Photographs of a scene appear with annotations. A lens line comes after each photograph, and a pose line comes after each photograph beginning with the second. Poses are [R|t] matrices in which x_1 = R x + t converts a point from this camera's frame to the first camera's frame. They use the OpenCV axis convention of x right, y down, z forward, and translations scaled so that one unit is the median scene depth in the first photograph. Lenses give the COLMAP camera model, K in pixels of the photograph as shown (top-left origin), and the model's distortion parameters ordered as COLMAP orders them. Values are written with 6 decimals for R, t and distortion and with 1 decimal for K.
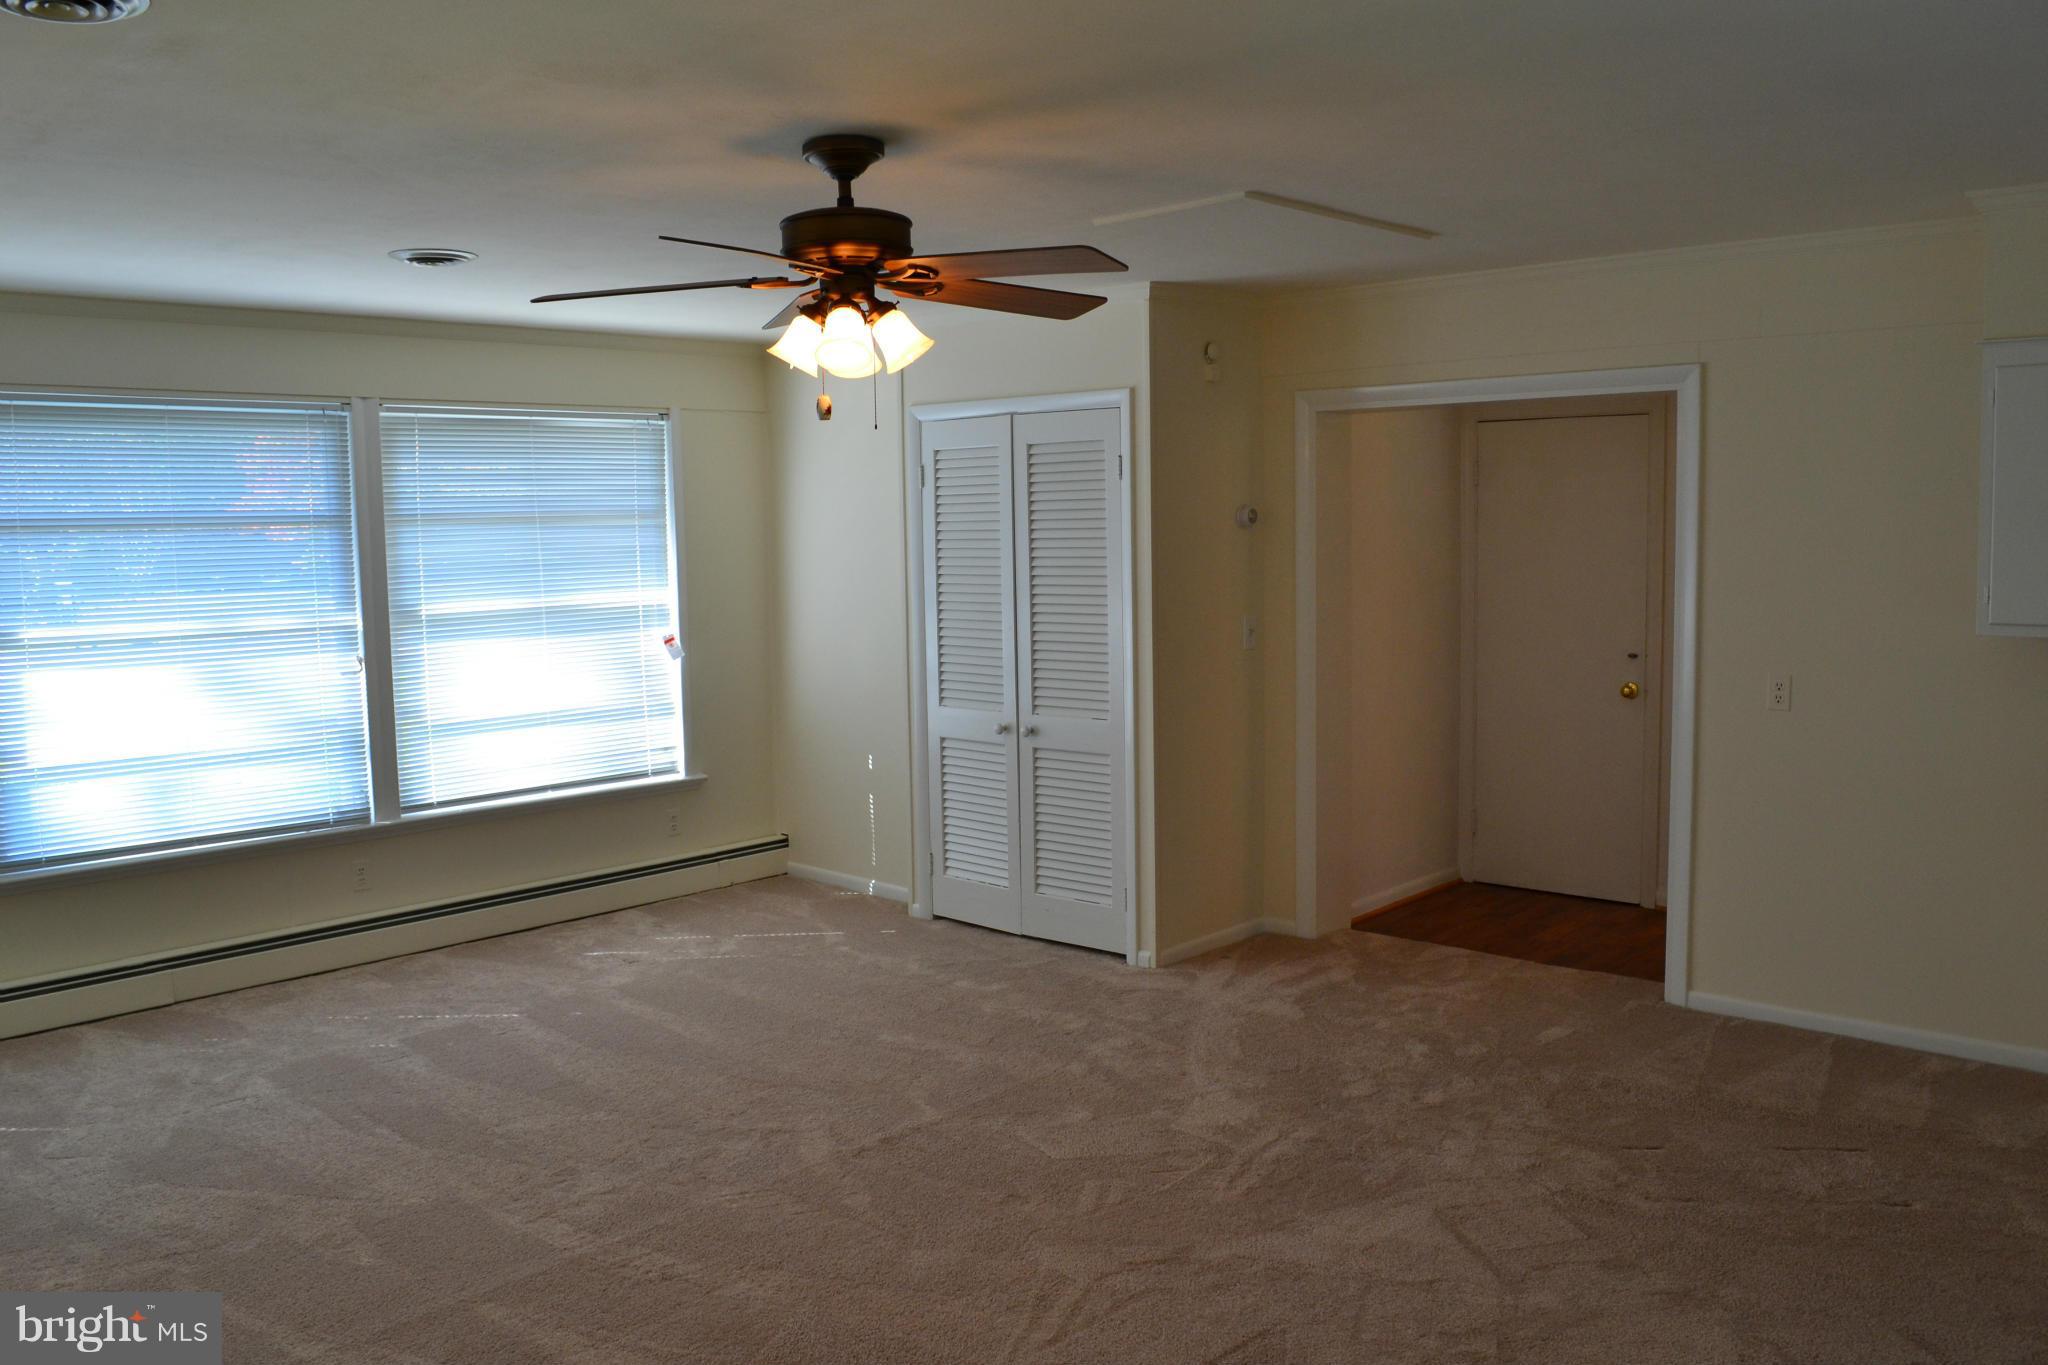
lens RADIAL K [[1622.2, 0, 1024.0], [0, 1622.2, 682.5], [0, 0, 1]] dist [-0.082687, 0.007192]
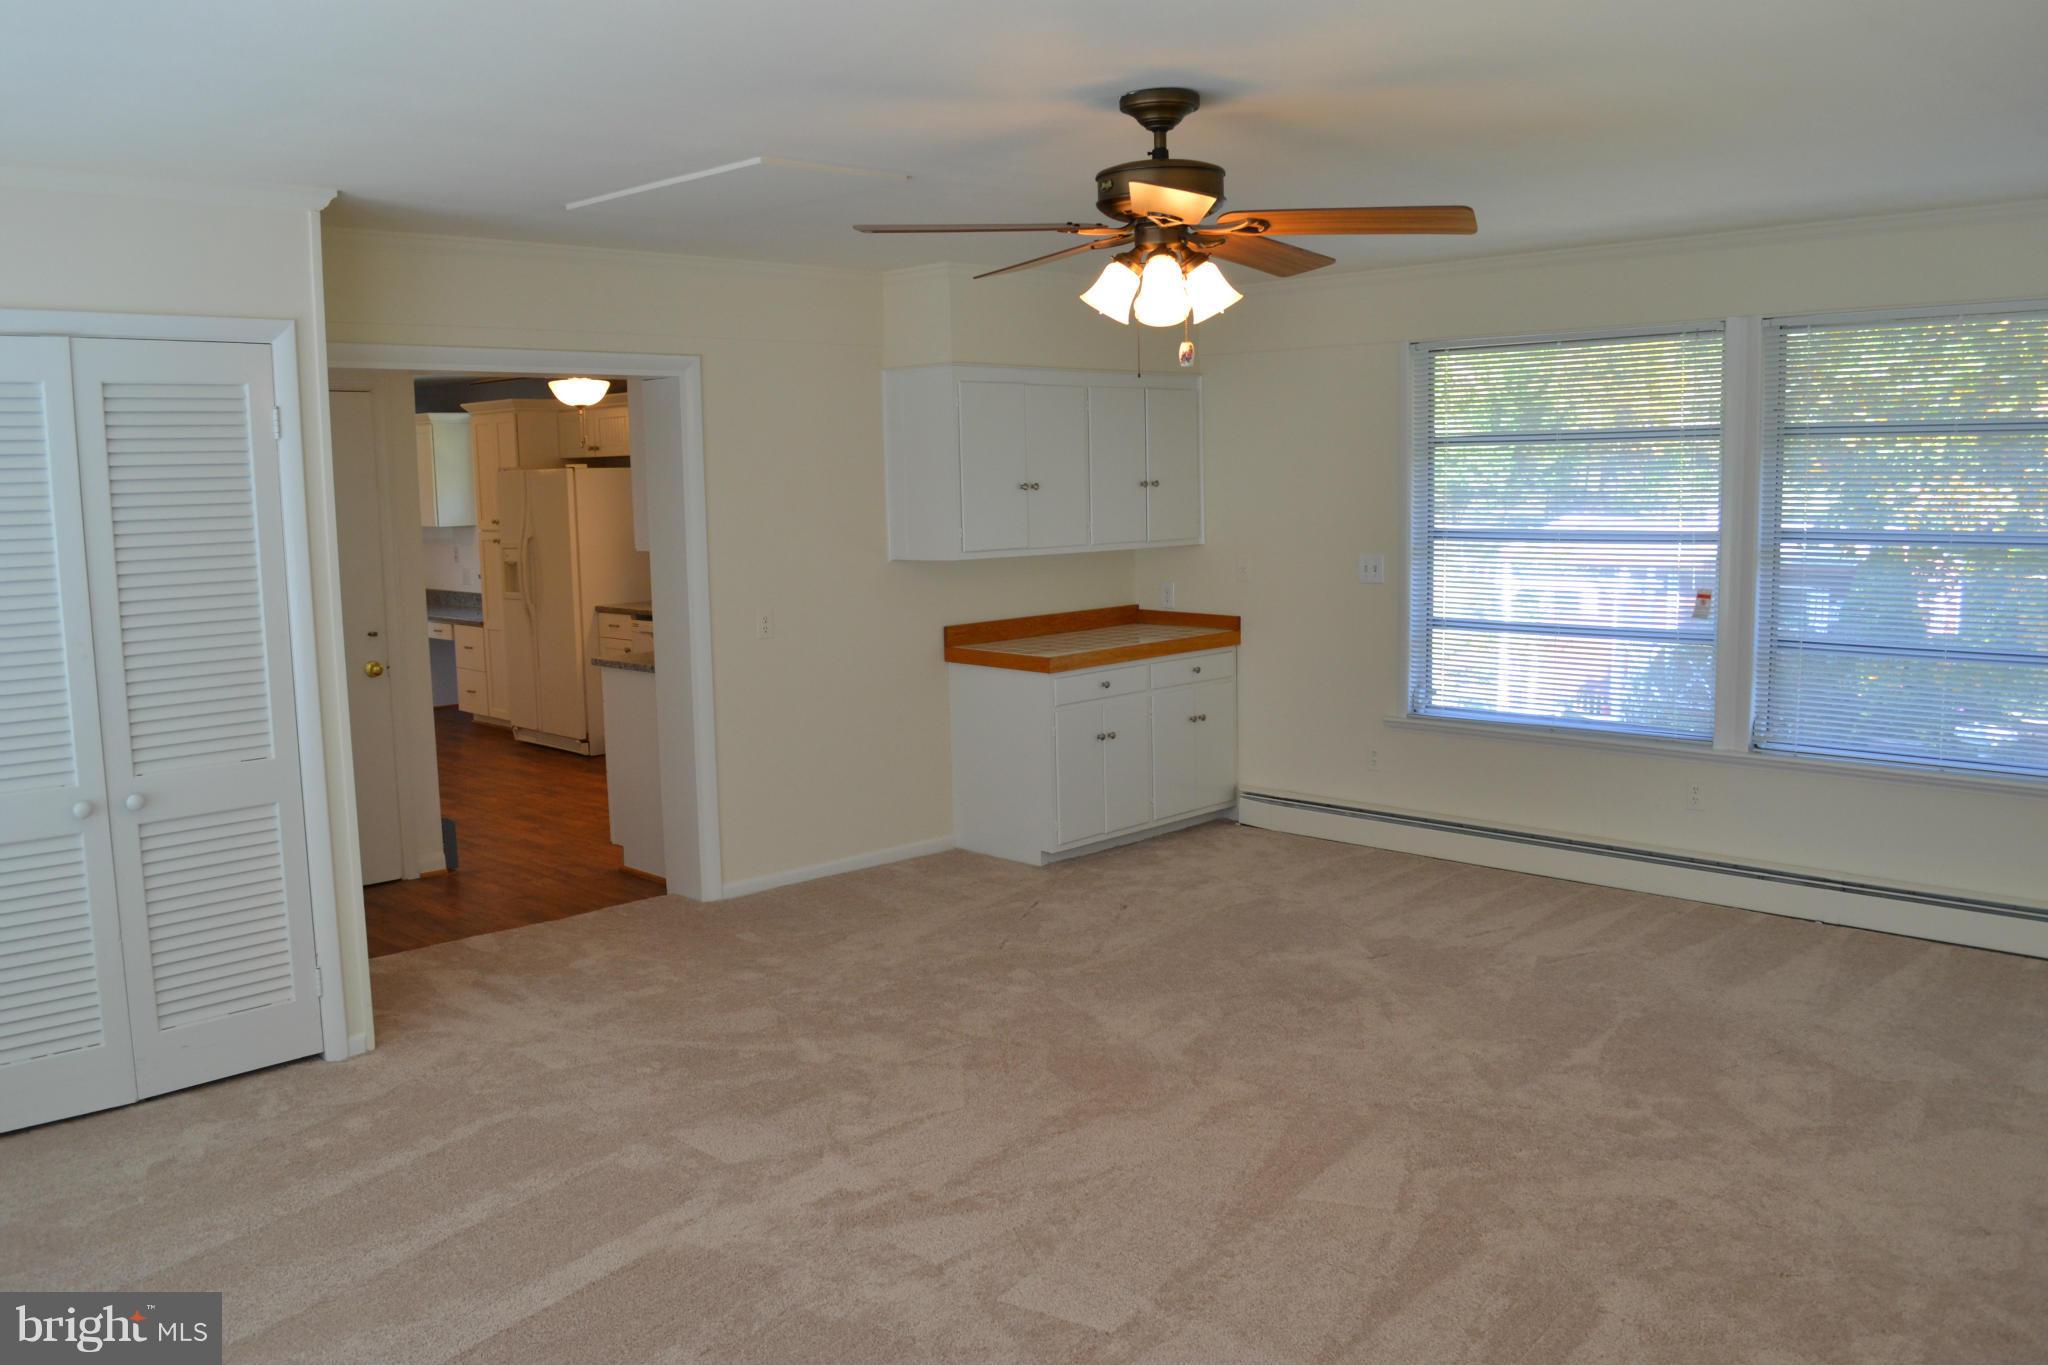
lens RADIAL K [[1622.2, 0, 1024.0], [0, 1622.2, 682.5], [0, 0, 1]] dist [-0.082687, 0.007192]
pose [[0.057032, -0.106084, 0.992720, -0.745823], [0.119670, 0.987896, 0.098694, -0.047374], [-0.991174, 0.113170, 0.069036, 0.675527]]
